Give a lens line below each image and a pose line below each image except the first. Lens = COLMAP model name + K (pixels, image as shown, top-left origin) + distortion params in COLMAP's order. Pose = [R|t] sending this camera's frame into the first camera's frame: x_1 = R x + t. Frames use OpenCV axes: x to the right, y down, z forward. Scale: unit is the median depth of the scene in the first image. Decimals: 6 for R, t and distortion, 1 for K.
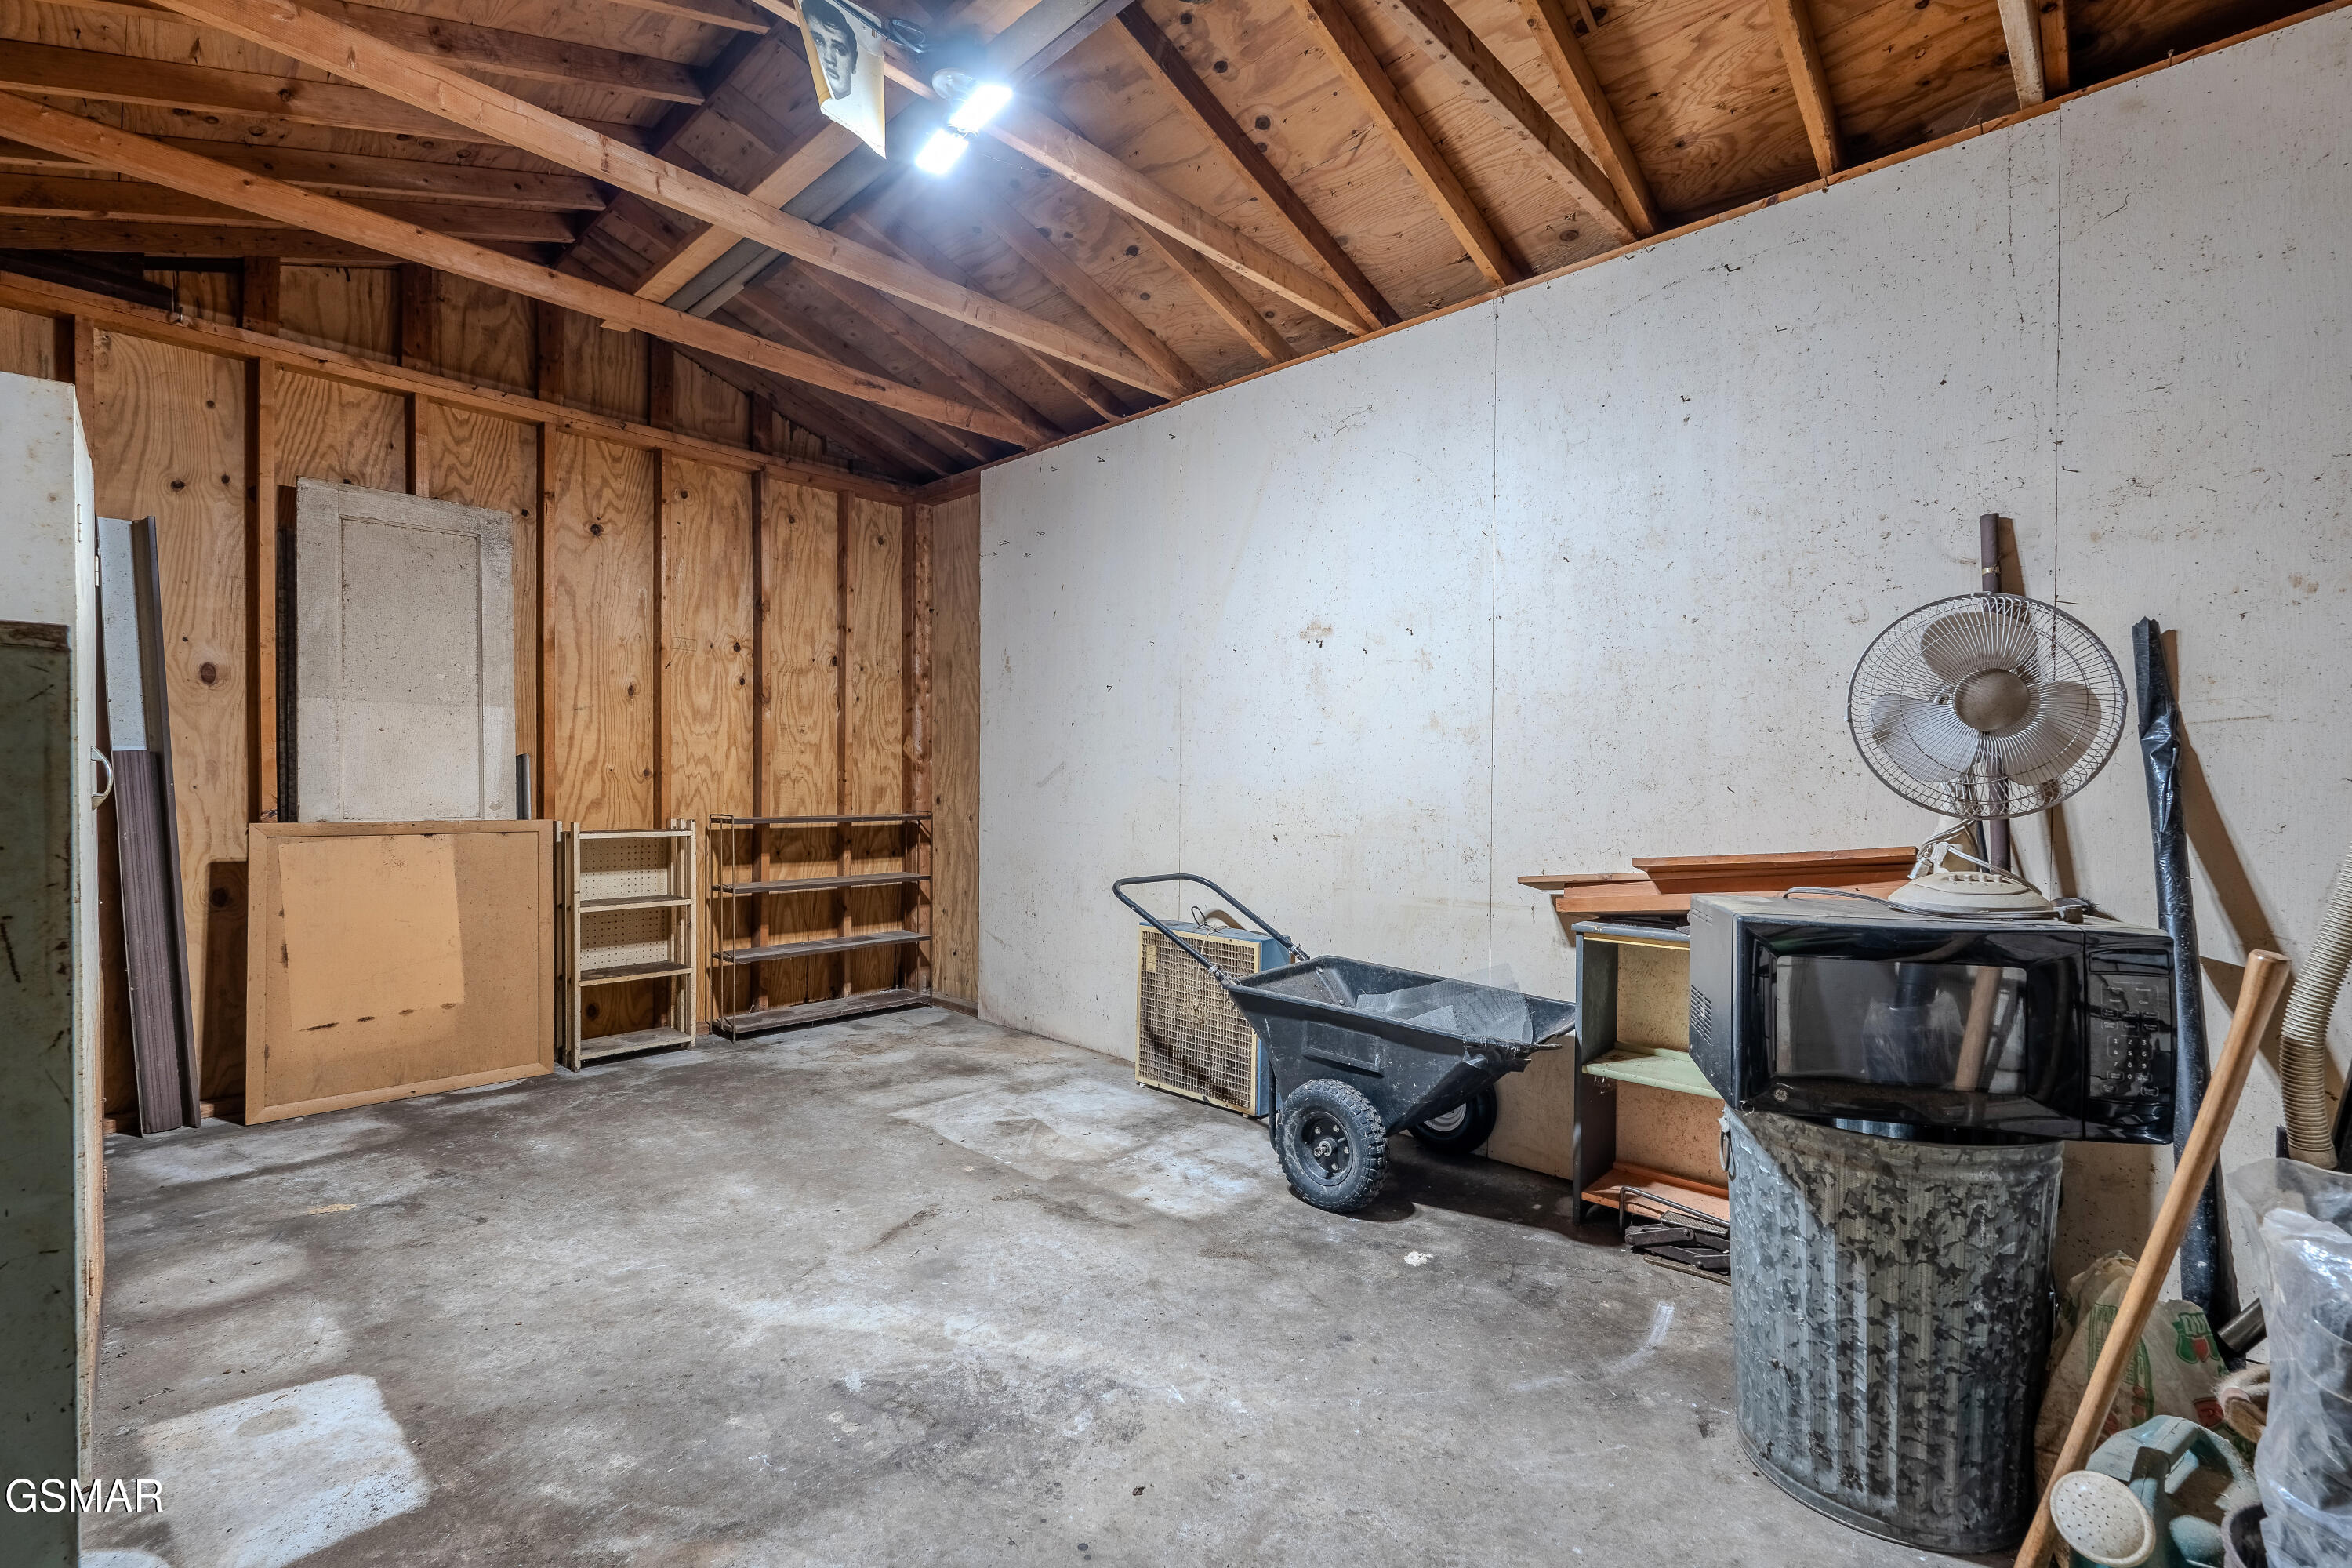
lens RADIAL K [[1031.0, 0, 1177.5], [0, 1031.0, 787.1], [0, 0, 1]] dist [-0.003022, -0.000943]
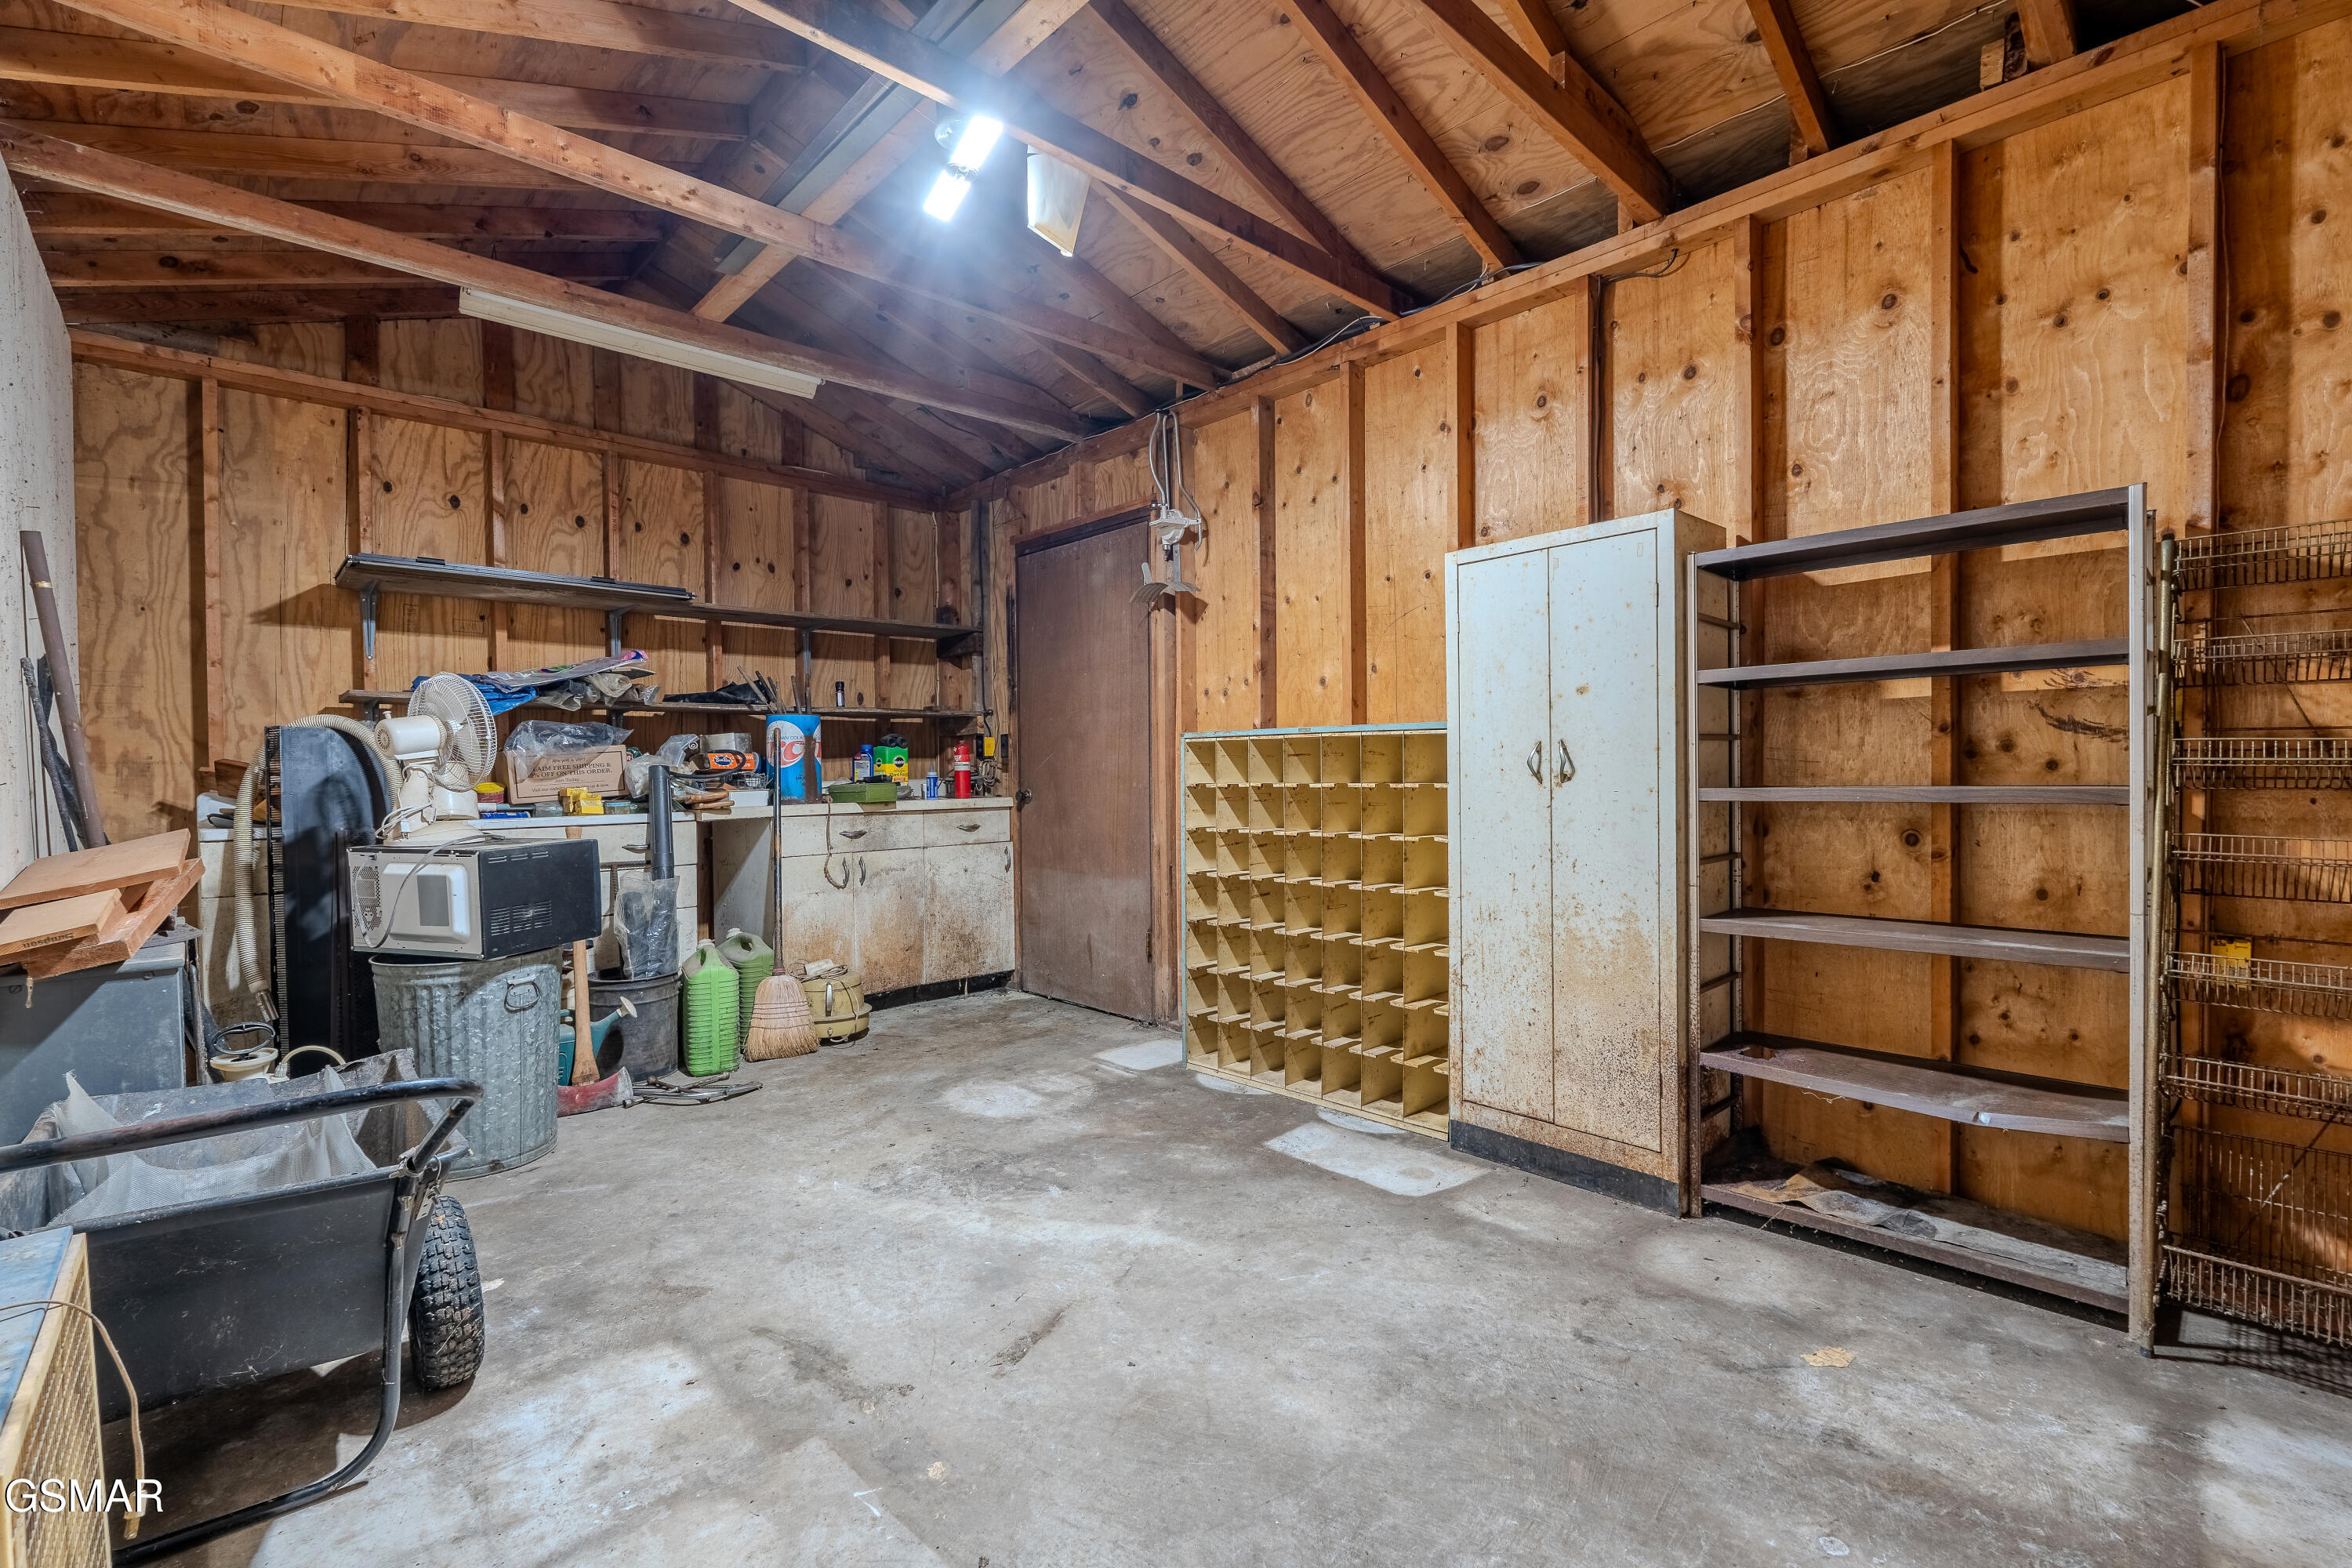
lens RADIAL K [[1031.0, 0, 1175.6], [0, 1031.0, 785.5], [0, 0, 1]] dist [-0.003022, -0.000943]
pose [[-0.997988, 0.006964, 0.063012, -0.448813], [0.008313, 0.999741, 0.021179, -0.007656], [-0.062848, 0.021661, -0.997788, 1.872379]]
